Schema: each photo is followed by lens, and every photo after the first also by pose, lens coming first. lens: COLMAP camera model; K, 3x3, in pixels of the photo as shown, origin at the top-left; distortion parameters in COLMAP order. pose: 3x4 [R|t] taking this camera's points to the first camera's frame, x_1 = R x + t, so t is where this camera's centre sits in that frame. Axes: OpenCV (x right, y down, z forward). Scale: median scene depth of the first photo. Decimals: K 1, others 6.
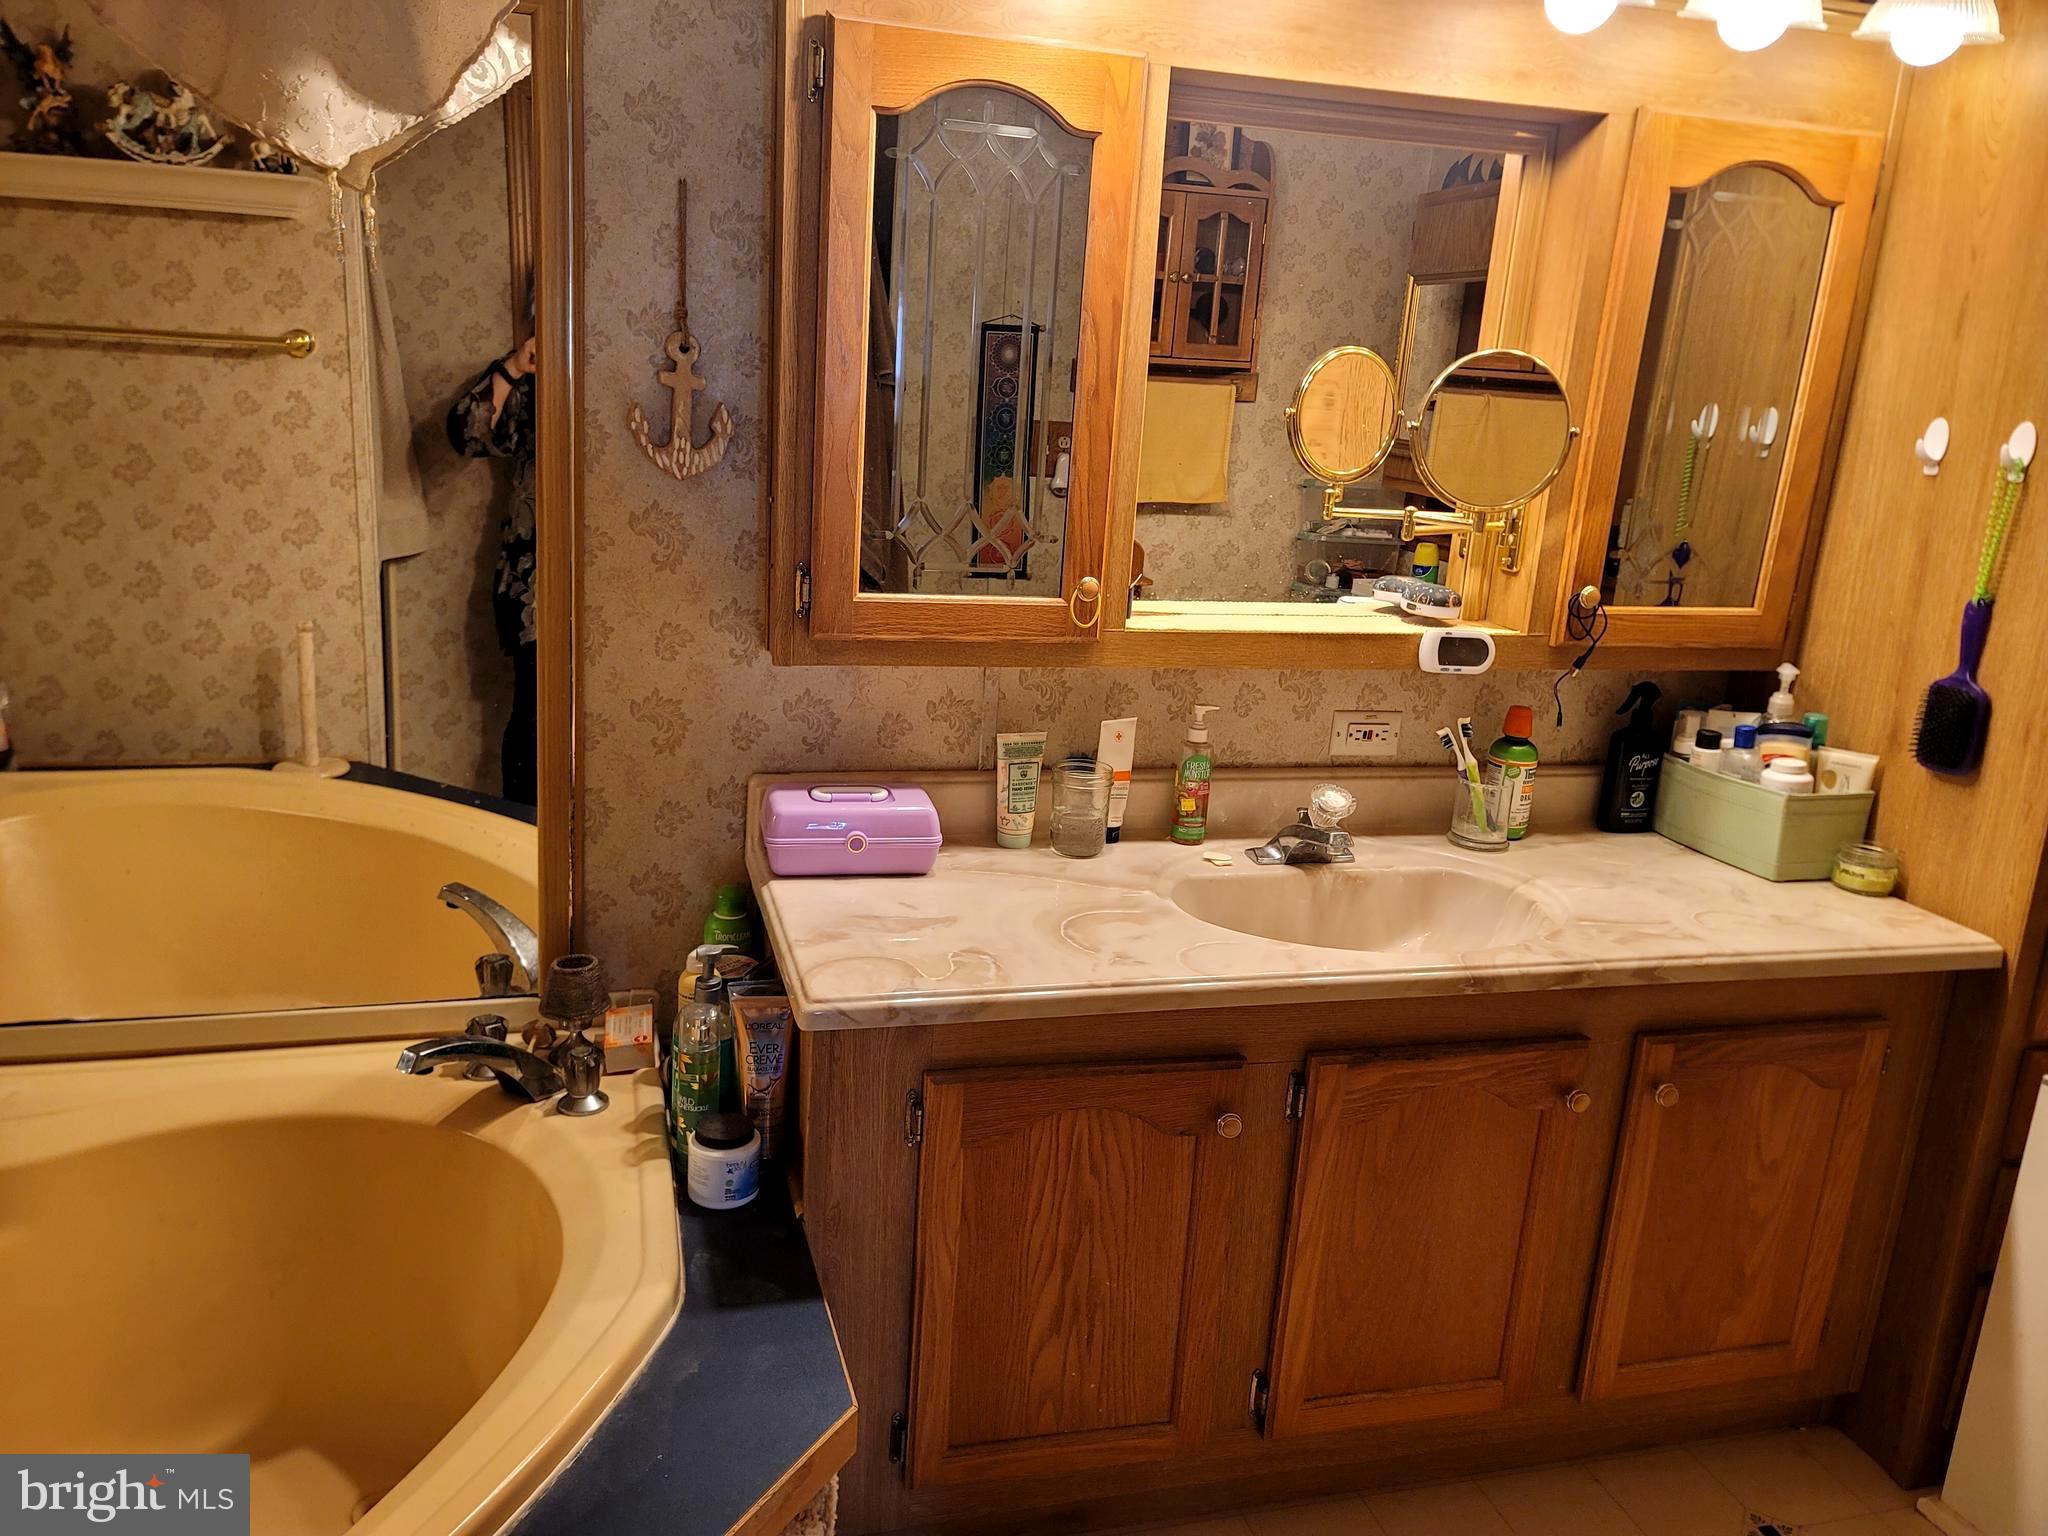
lens RADIAL K [[1523.6, 0, 1036.6], [0, 1523.6, 754.4], [0, 0, 1]] dist [0.051728, -0.049076]
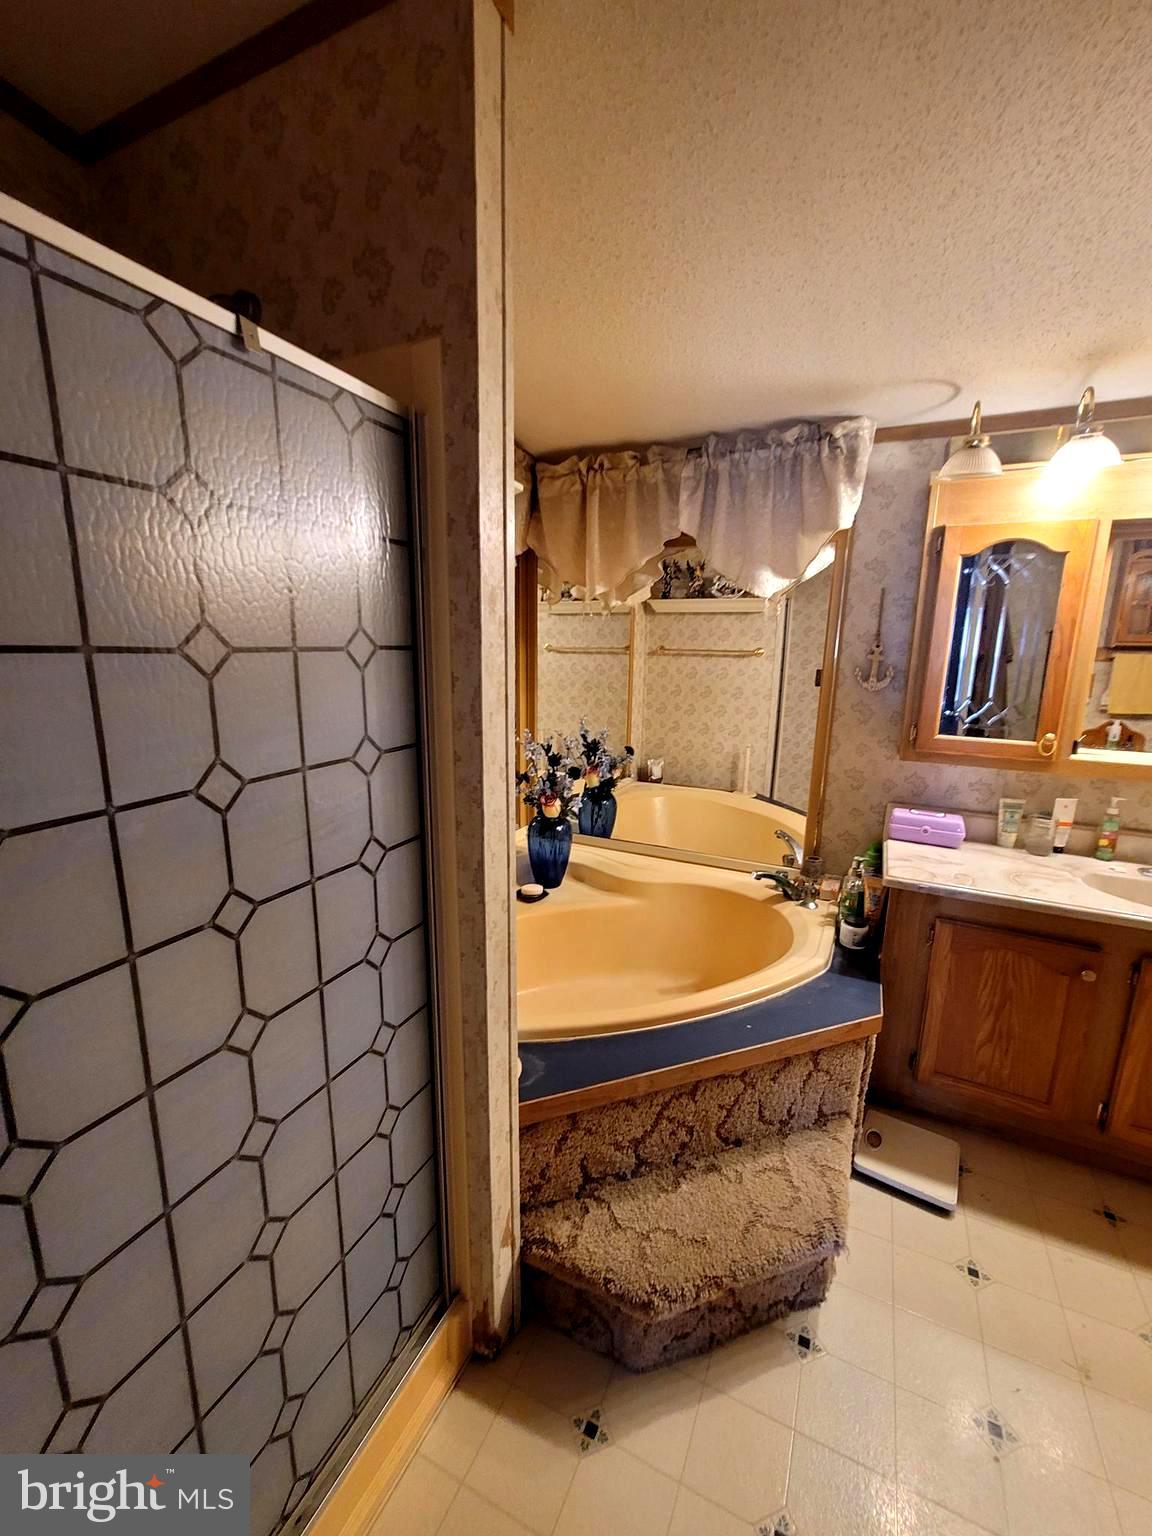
lens RADIAL K [[622.1, 0, 586.8], [0, 622.1, 768.8], [0, 0, 1]] dist [-0.000836, 0.000186]
pose [[0.754146, 0.085288, -0.651145, 0.124343], [-0.135166, 0.990460, -0.026815, 0.058526], [0.642646, 0.108235, 0.758480, -0.179258]]
